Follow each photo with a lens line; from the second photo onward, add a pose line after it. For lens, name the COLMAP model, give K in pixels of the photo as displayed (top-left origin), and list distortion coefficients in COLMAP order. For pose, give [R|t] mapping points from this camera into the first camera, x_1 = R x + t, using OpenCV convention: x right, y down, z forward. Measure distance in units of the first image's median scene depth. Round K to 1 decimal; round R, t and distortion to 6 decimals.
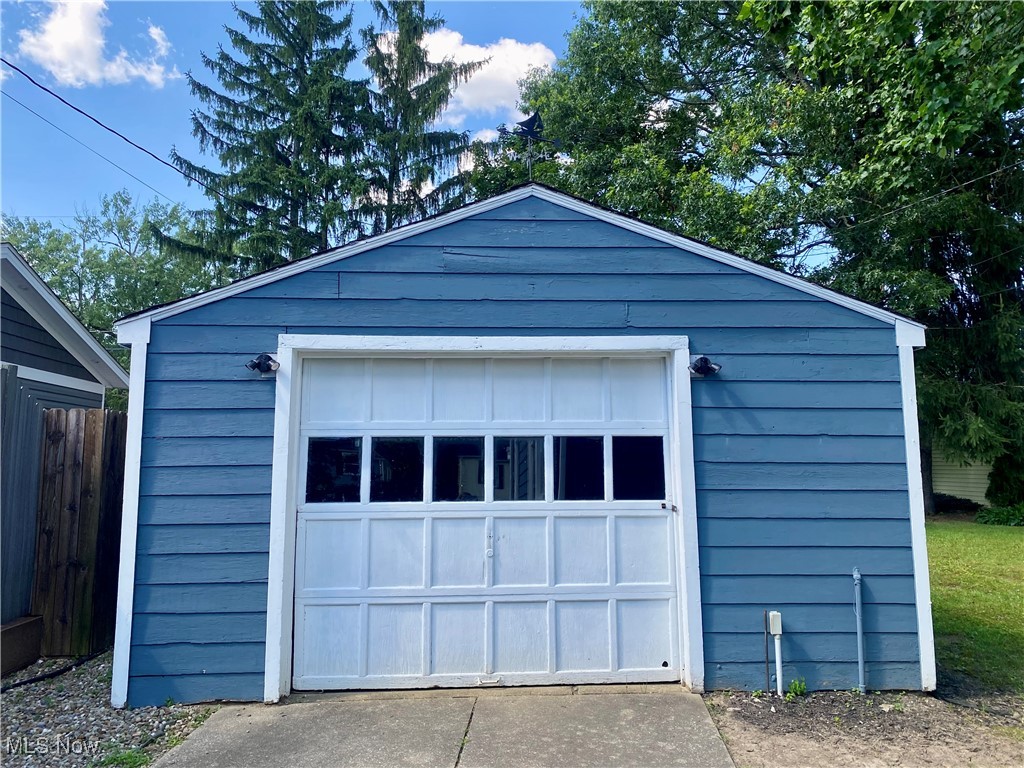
lens RADIAL K [[775.6, 0, 513.7], [0, 775.6, 381.7], [0, 0, 1]] dist [0.032049, -0.020657]
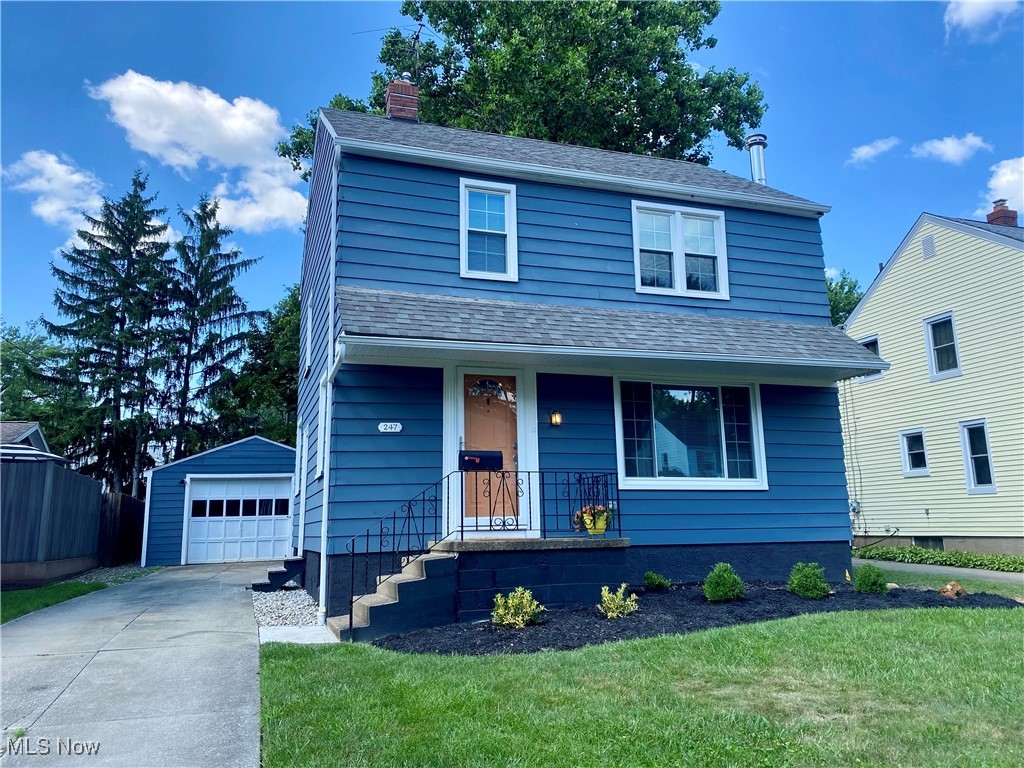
lens RADIAL K [[775.6, 0, 511.1], [0, 775.6, 381.3], [0, 0, 1]] dist [0.032049, -0.020657]
pose [[0.963191, 0.030408, 0.267093, 0.210383], [-0.007847, 0.996339, -0.085133, -0.200242], [-0.268704, 0.079903, 0.959903, -3.188956]]
